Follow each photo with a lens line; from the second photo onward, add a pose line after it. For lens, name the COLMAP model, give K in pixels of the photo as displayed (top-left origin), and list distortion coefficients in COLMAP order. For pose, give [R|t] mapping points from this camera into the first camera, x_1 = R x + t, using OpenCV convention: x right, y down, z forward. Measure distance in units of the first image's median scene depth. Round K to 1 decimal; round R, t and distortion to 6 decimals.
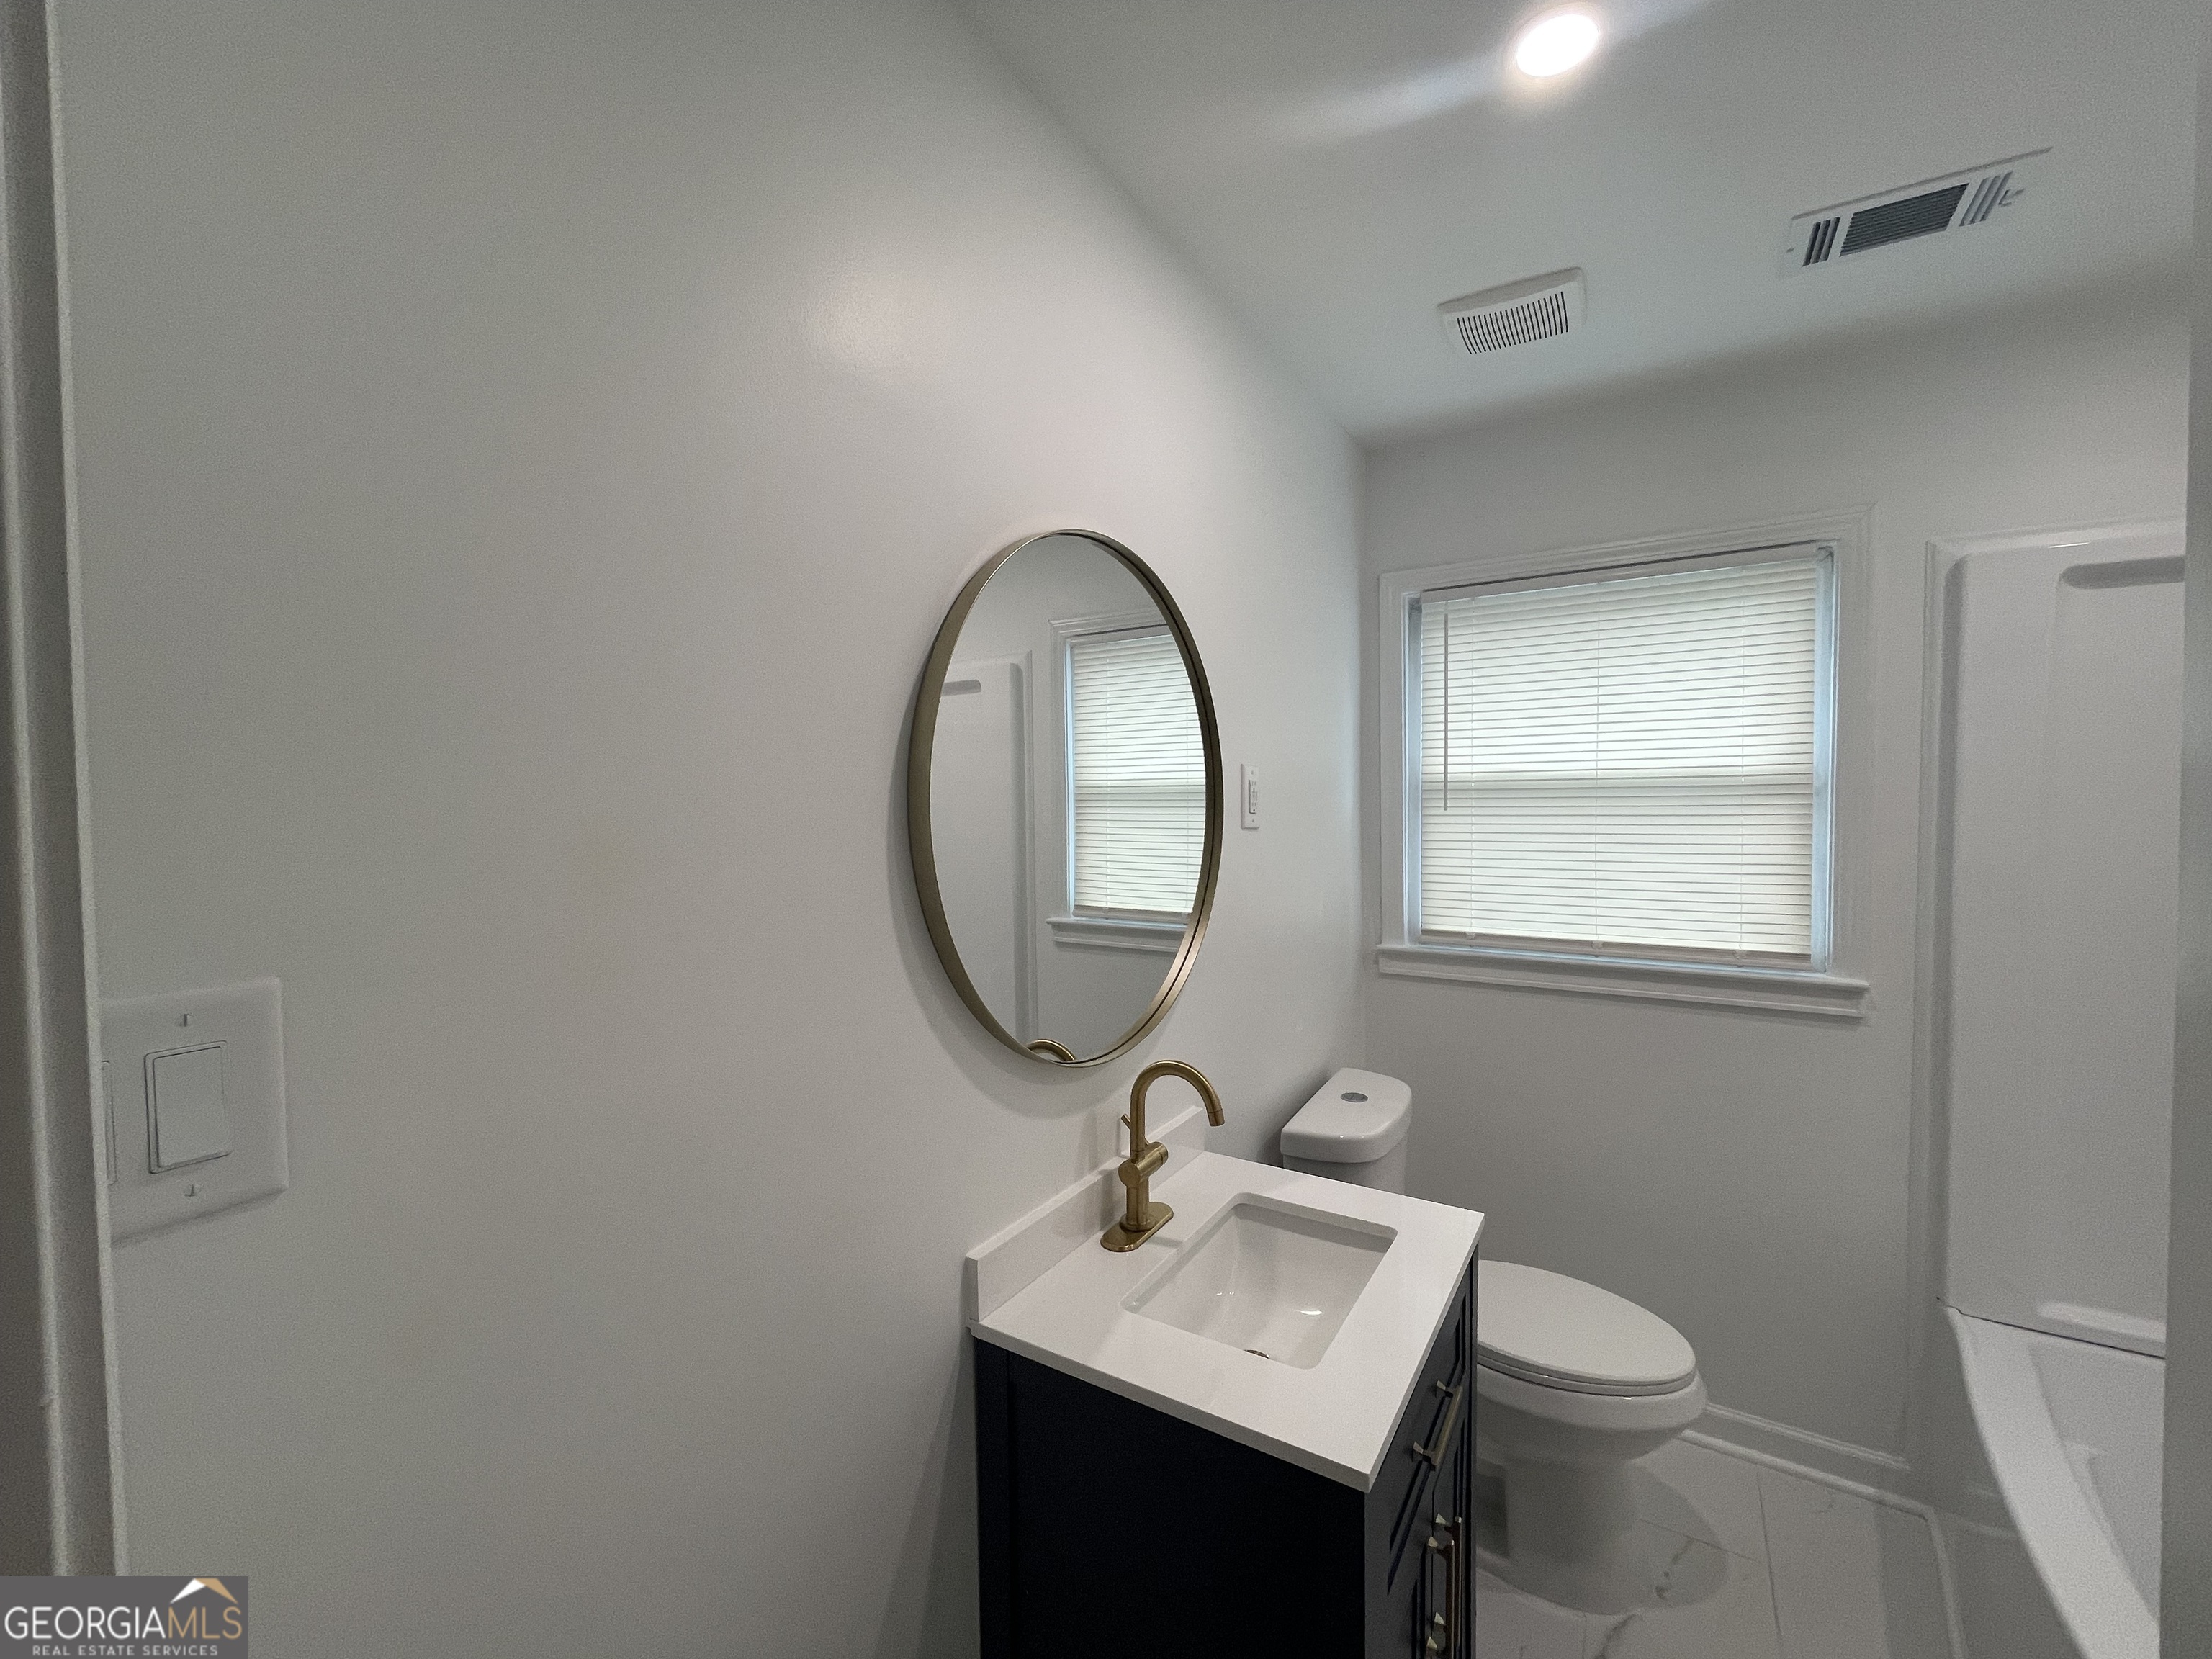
lens RADIAL K [[894.5, 0, 1113.5], [0, 894.5, 823.1], [0, 0, 1]] dist [-0.003933, -0.000543]
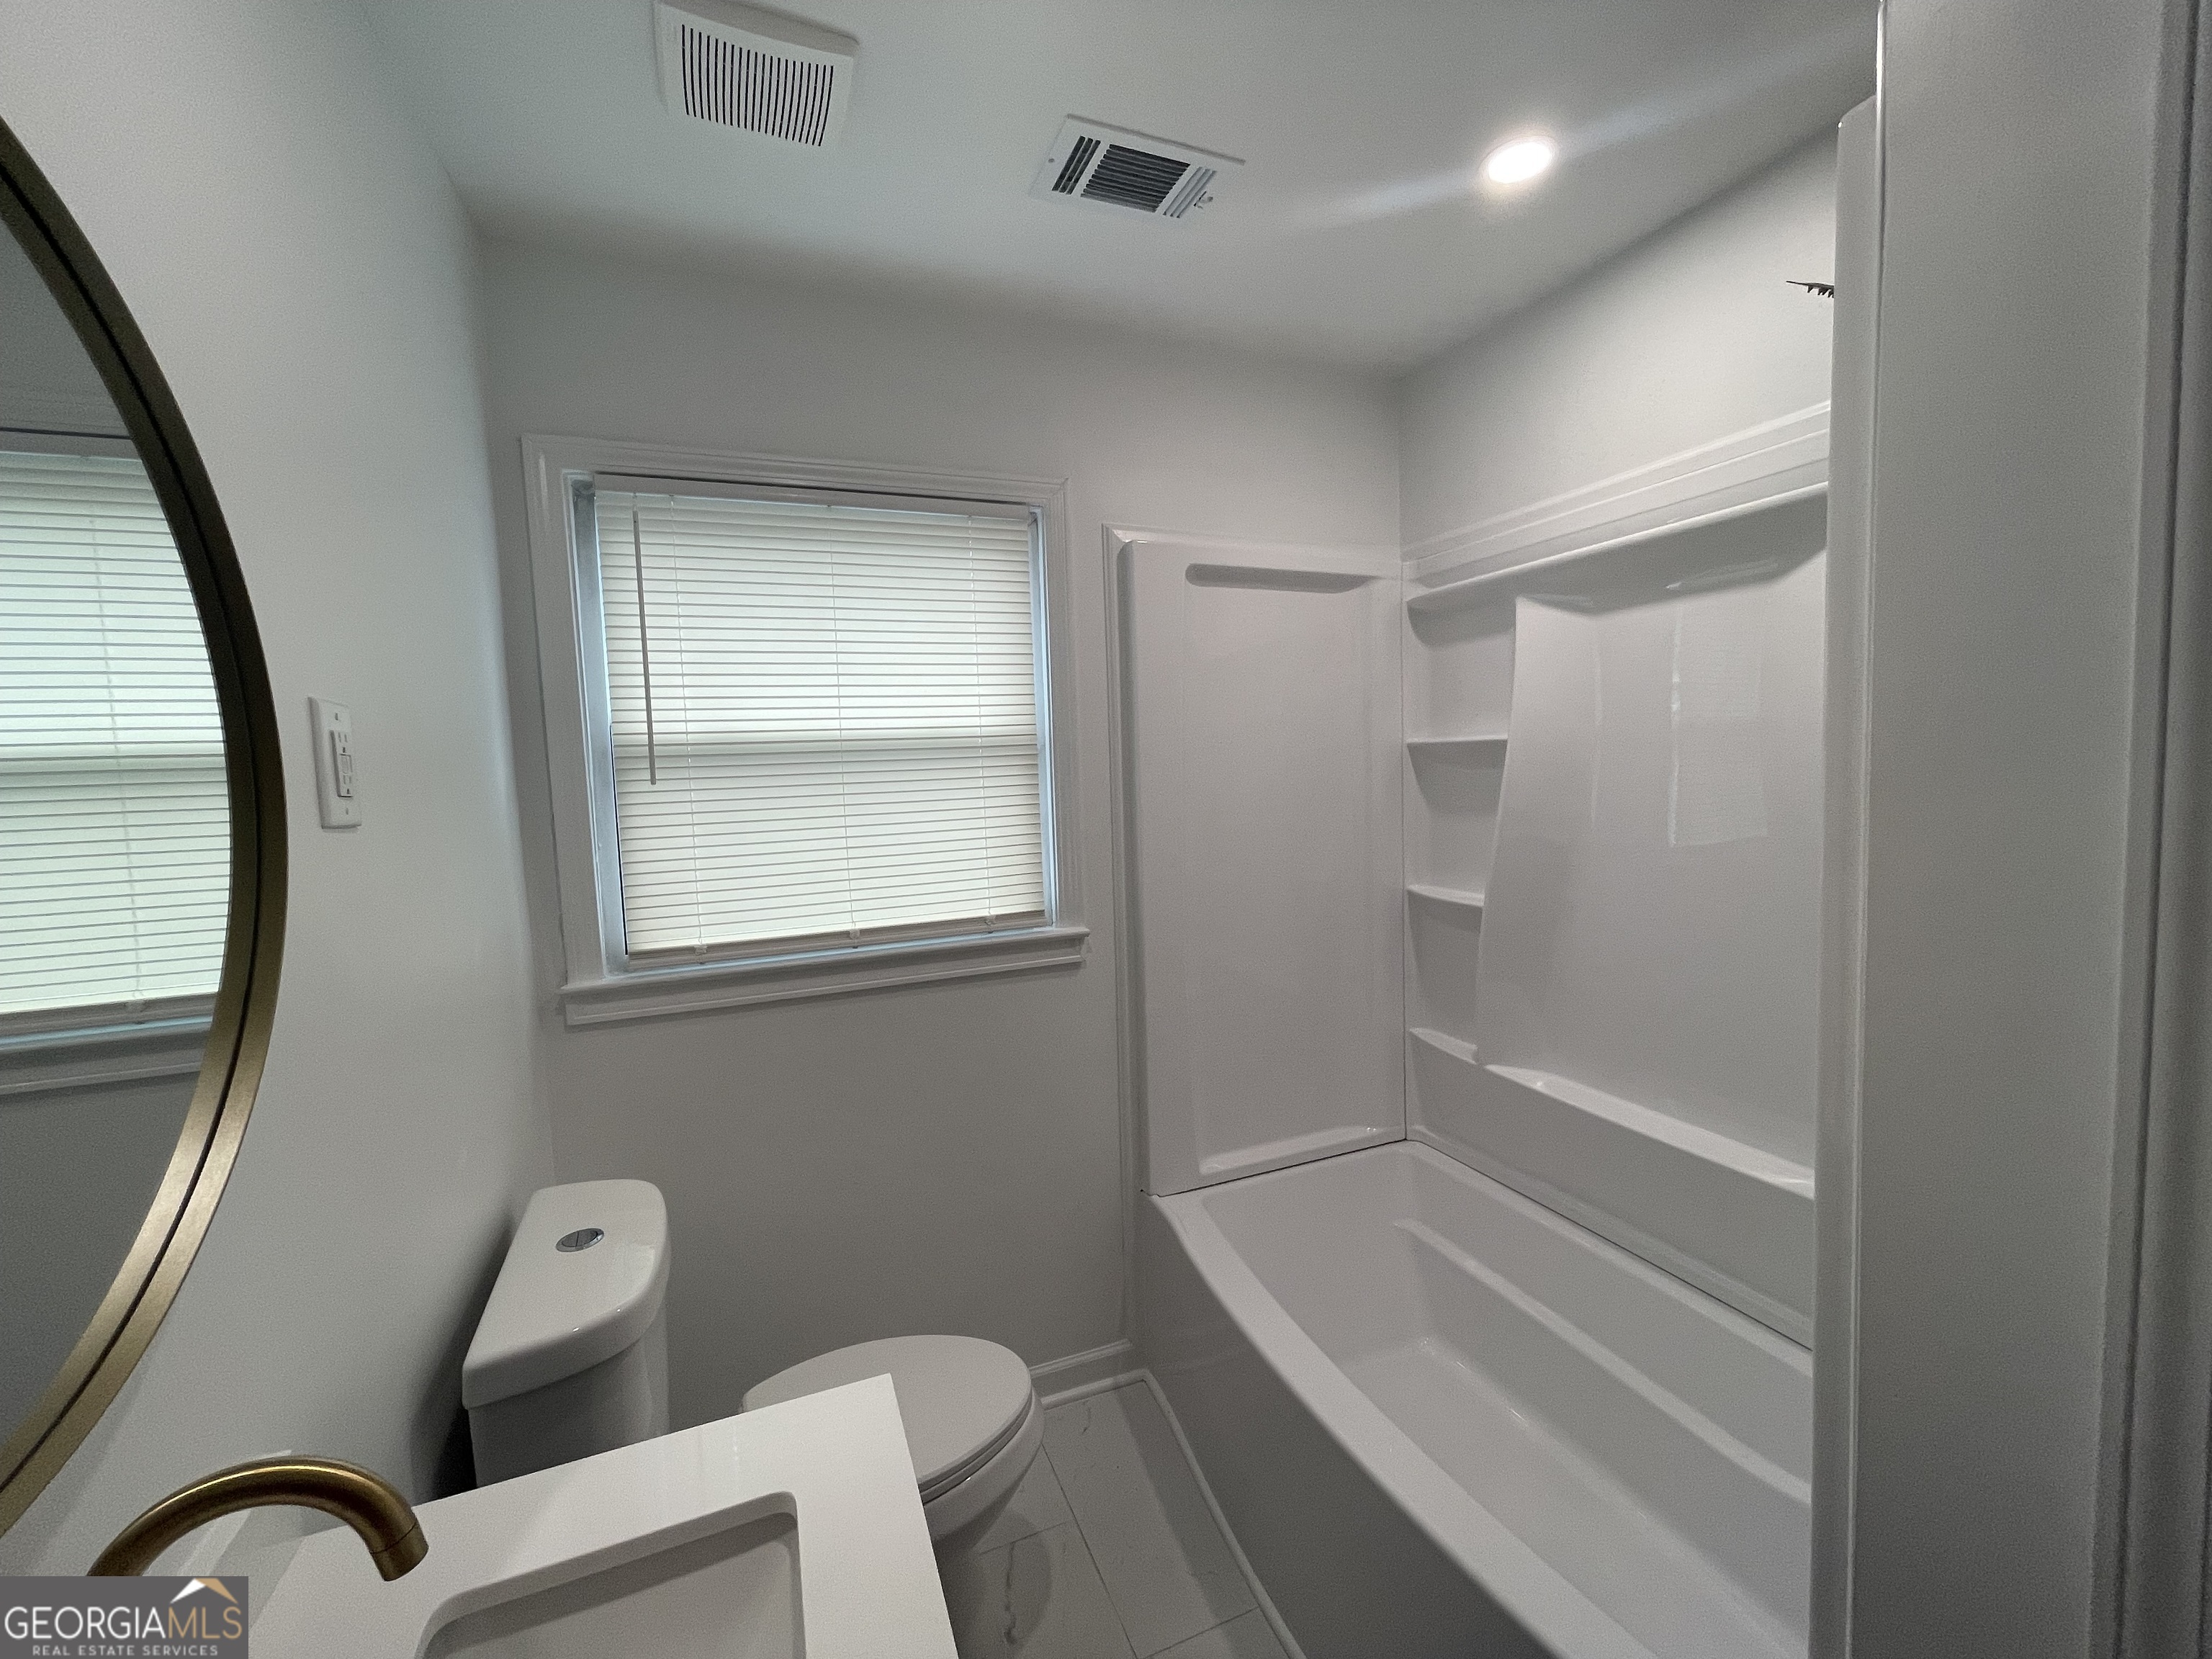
lens RADIAL K [[894.5, 0, 1113.5], [0, 894.5, 823.1], [0, 0, 1]] dist [-0.003933, -0.000543]
pose [[0.586666, -0.069110, 0.806874, 0.002077], [0.052018, 0.997510, 0.047616, 0.001994], [-0.808156, 0.014037, 0.588801, 0.315429]]
